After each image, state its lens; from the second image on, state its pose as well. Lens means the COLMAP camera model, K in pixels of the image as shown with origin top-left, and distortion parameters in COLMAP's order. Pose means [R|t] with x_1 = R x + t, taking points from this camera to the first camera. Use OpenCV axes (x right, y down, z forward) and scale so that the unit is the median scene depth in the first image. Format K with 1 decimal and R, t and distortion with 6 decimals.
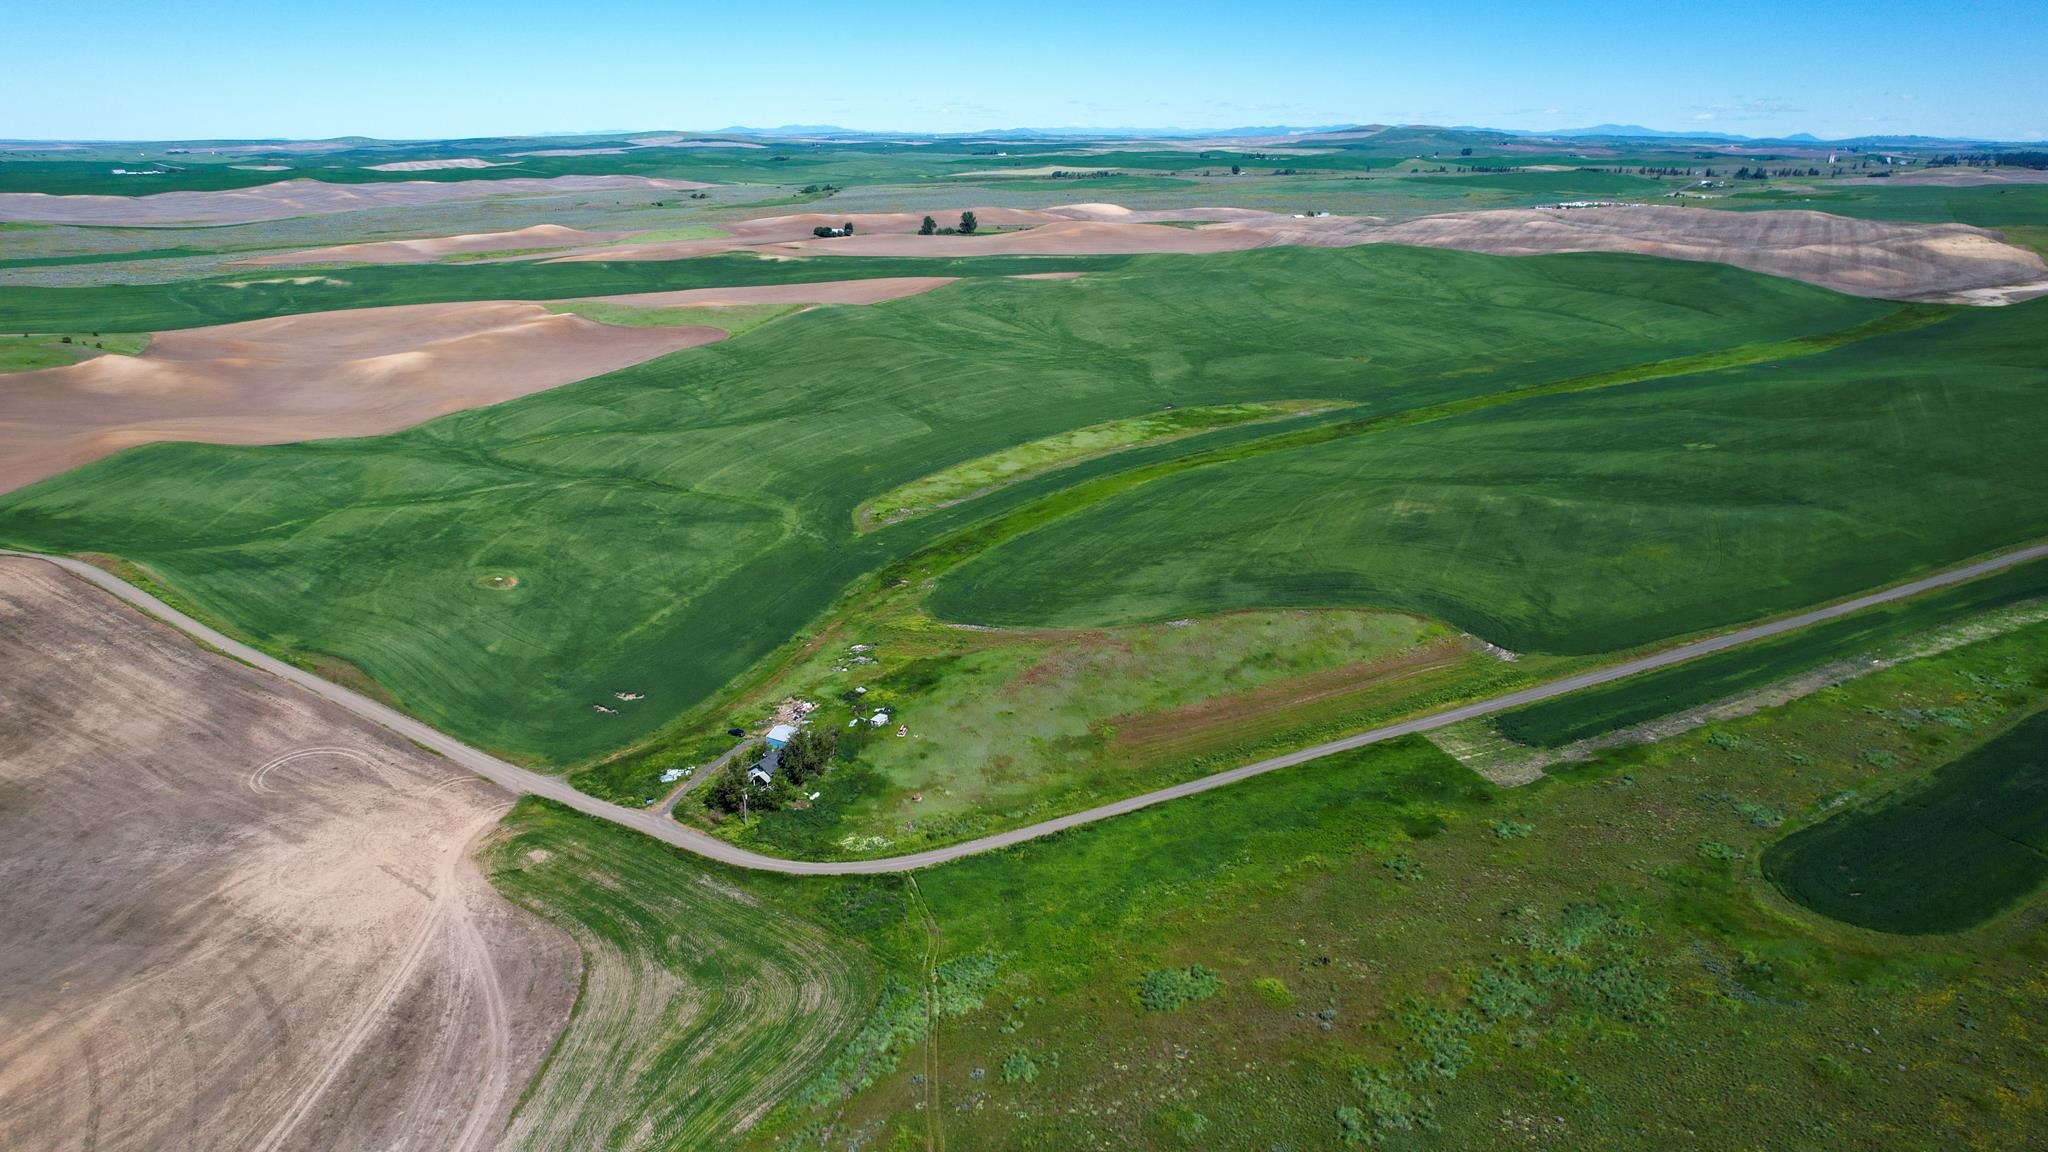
lens RADIAL K [[1327.3, 0, 1024.0], [0, 1327.3, 576.0], [0, 0, 1]] dist [-0.077293, 0.072322]
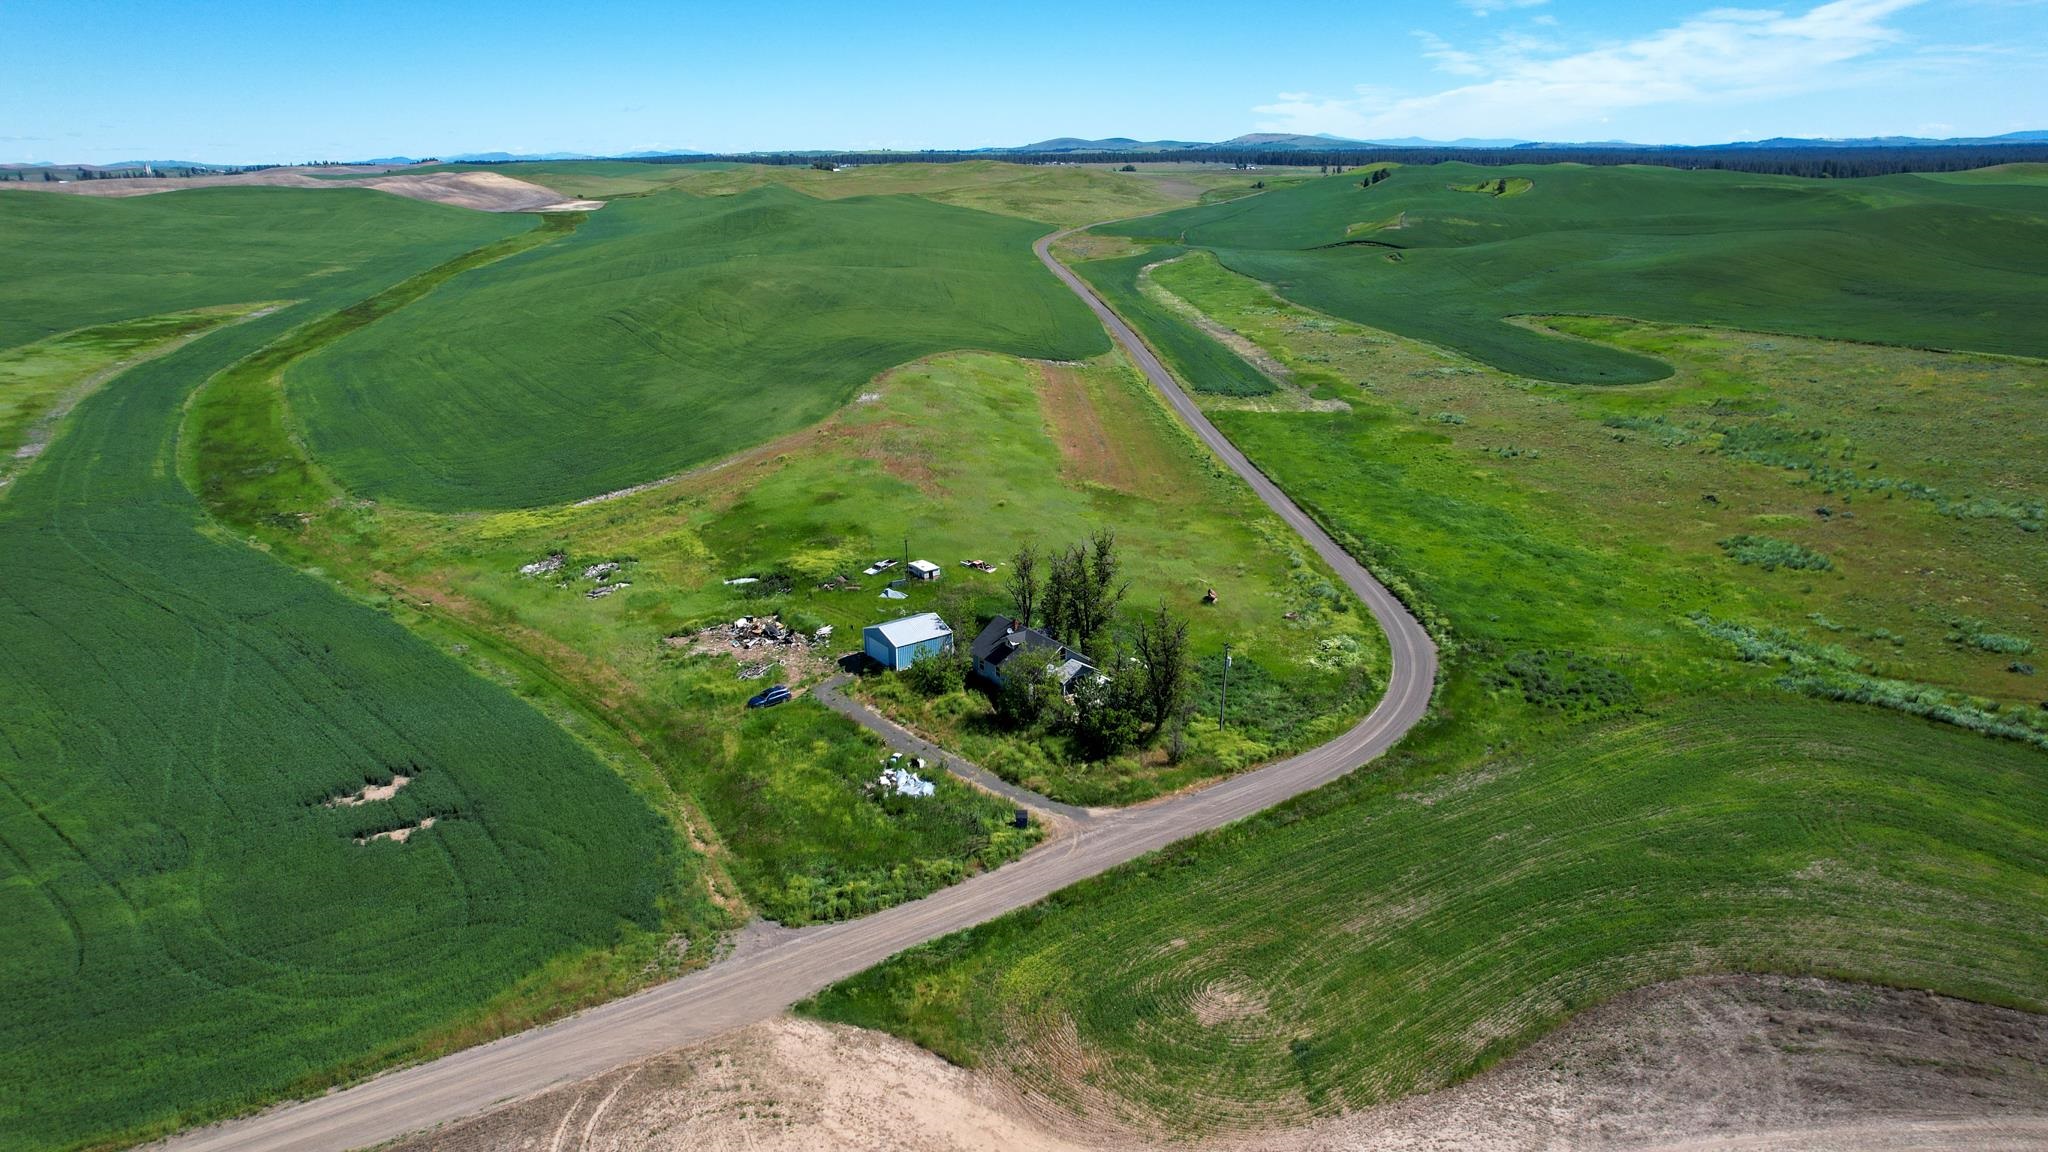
lens RADIAL K [[1310.7, 0, 1022.1], [0, 1310.7, 577.8], [0, 0, 1]] dist [-0.077245, 0.074689]
pose [[0.413568, -0.295719, 0.861111, -0.442744], [0.309505, 0.935123, 0.172489, 0.029590], [-0.856253, 0.195183, 0.478263, 0.603222]]
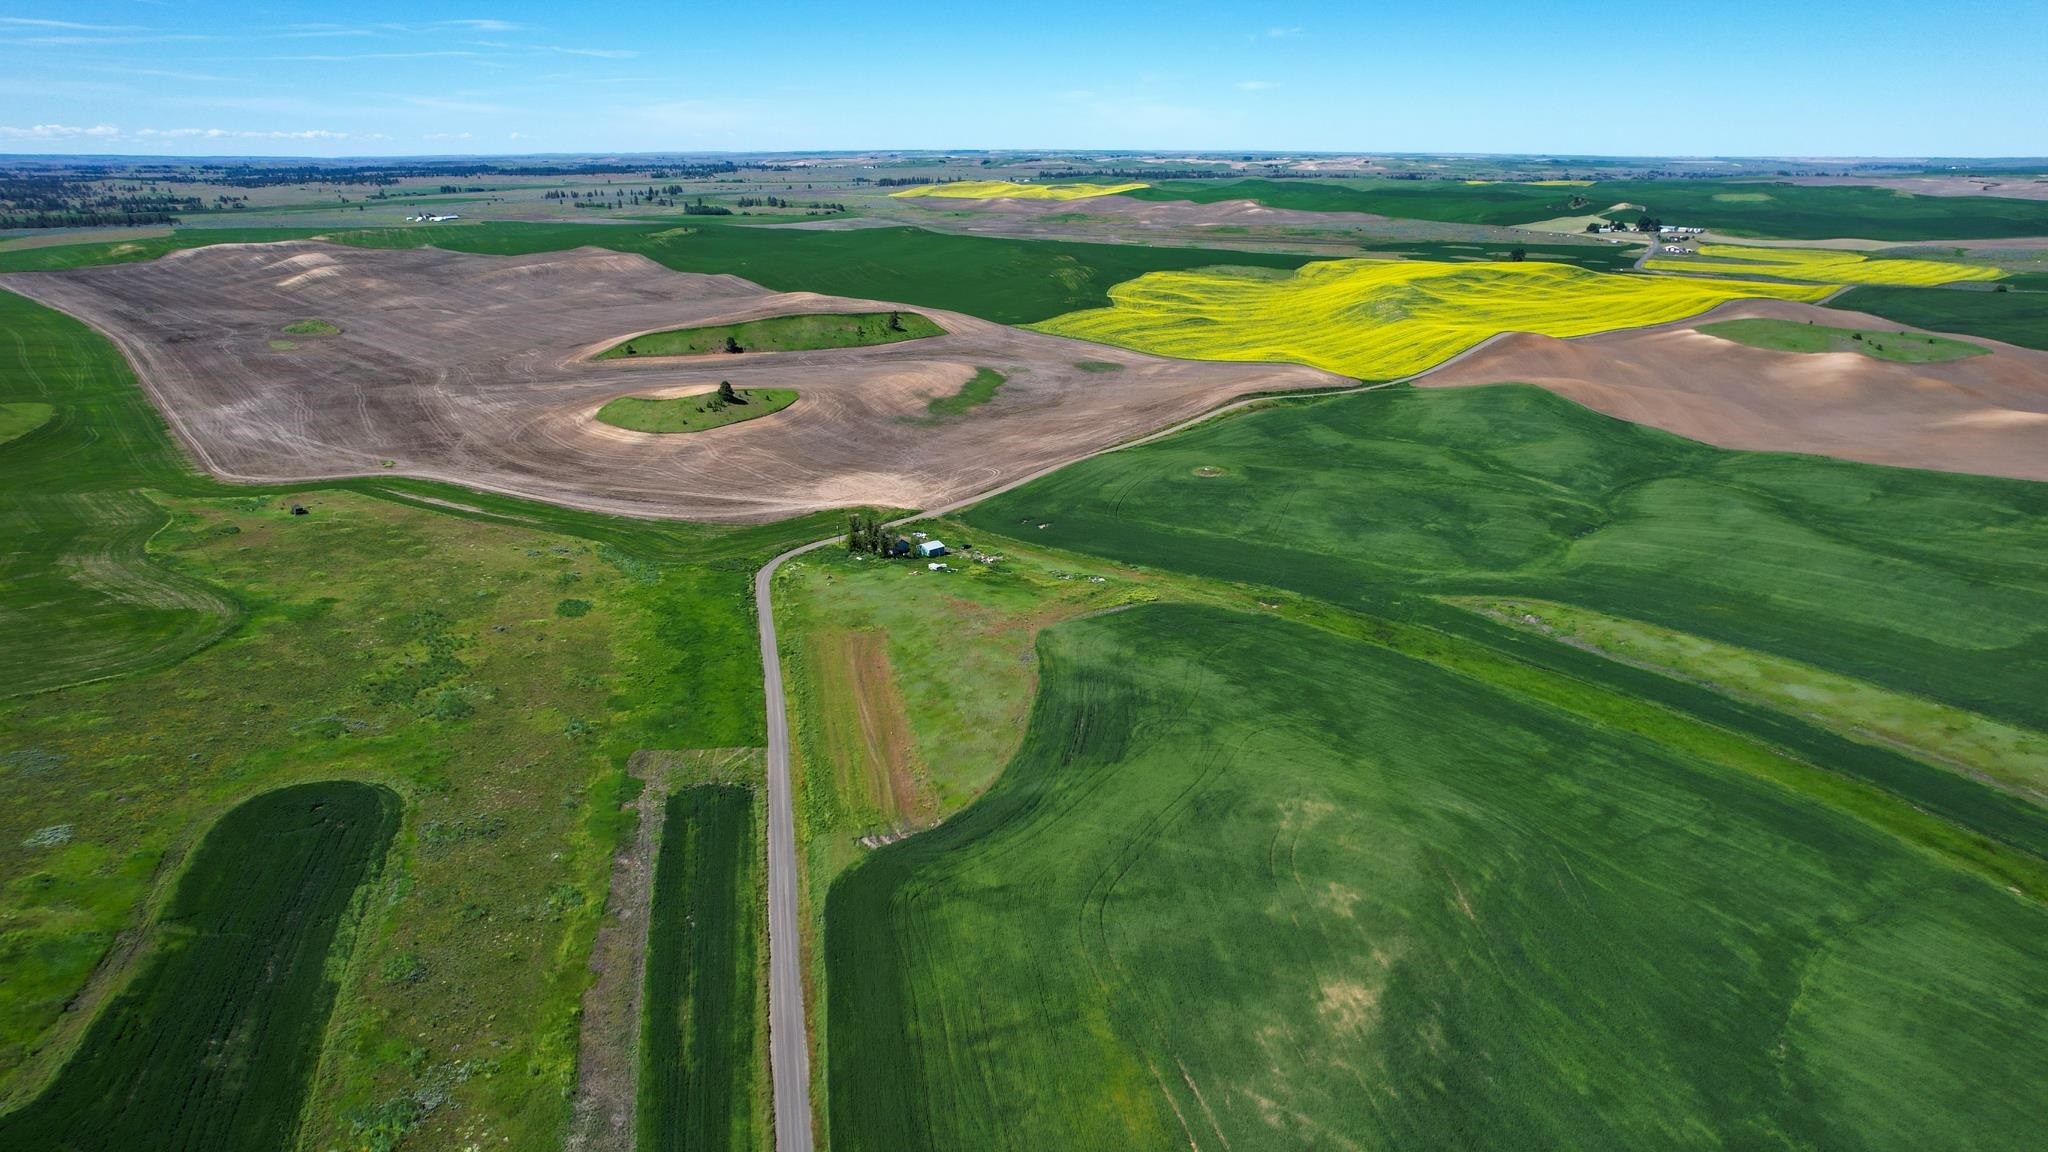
lens RADIAL K [[1310.7, 0, 1022.1], [0, 1310.7, 577.8], [0, 0, 1]] dist [-0.077245, 0.074689]
pose [[-0.279572, 0.305893, -0.910093, 0.934913], [-0.312534, 0.867271, 0.387508, -0.370047], [0.907834, 0.392772, -0.146862, 1.075073]]
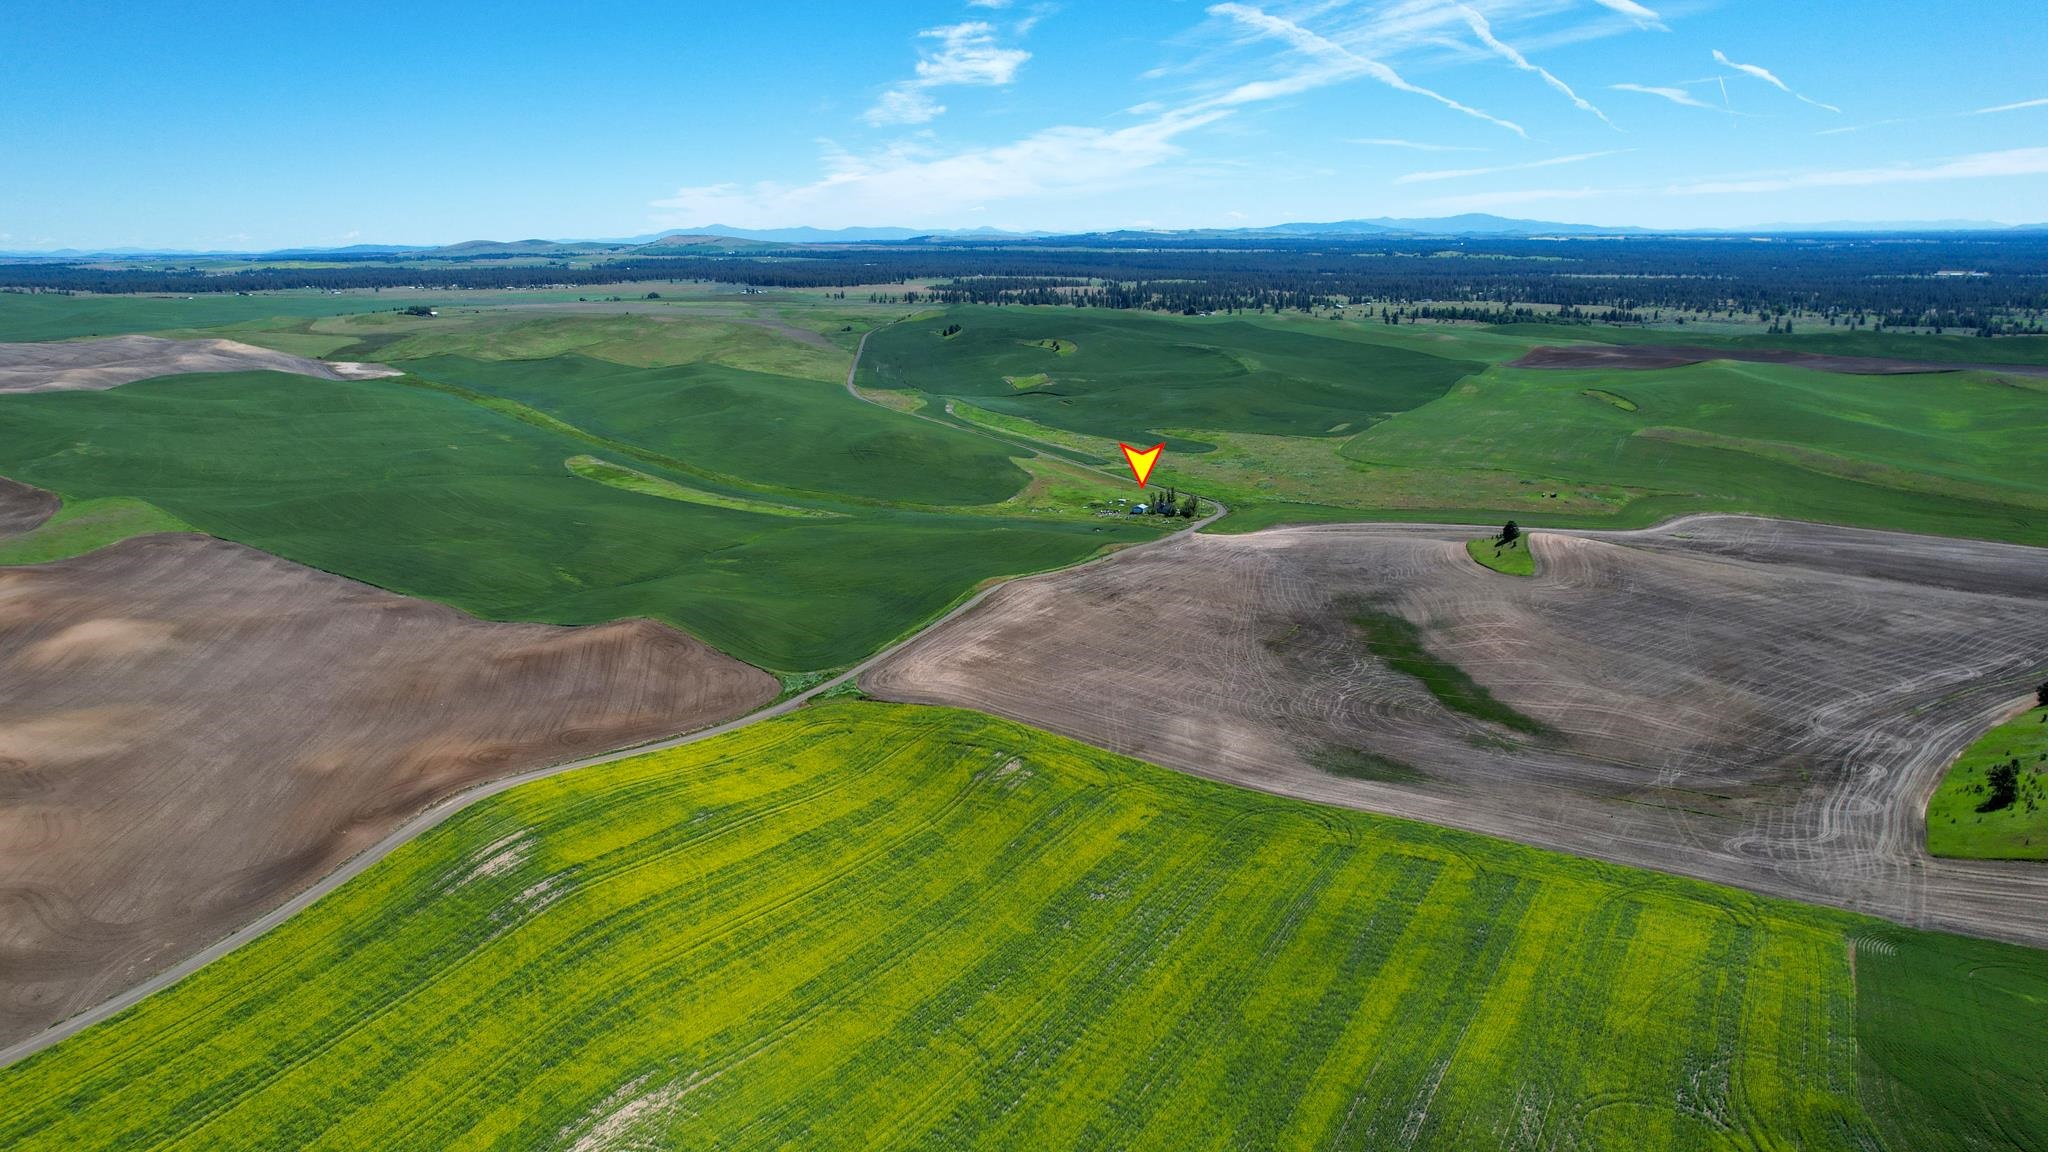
lens RADIAL K [[1327.3, 0, 1024.0], [0, 1327.3, 576.0], [0, 0, 1]] dist [-0.077293, 0.072322]
pose [[-0.014650, -0.258121, 0.966002, -2.150190], [0.336055, 0.908635, 0.247889, -0.373921], [-0.941728, 0.328261, 0.073432, 0.865024]]
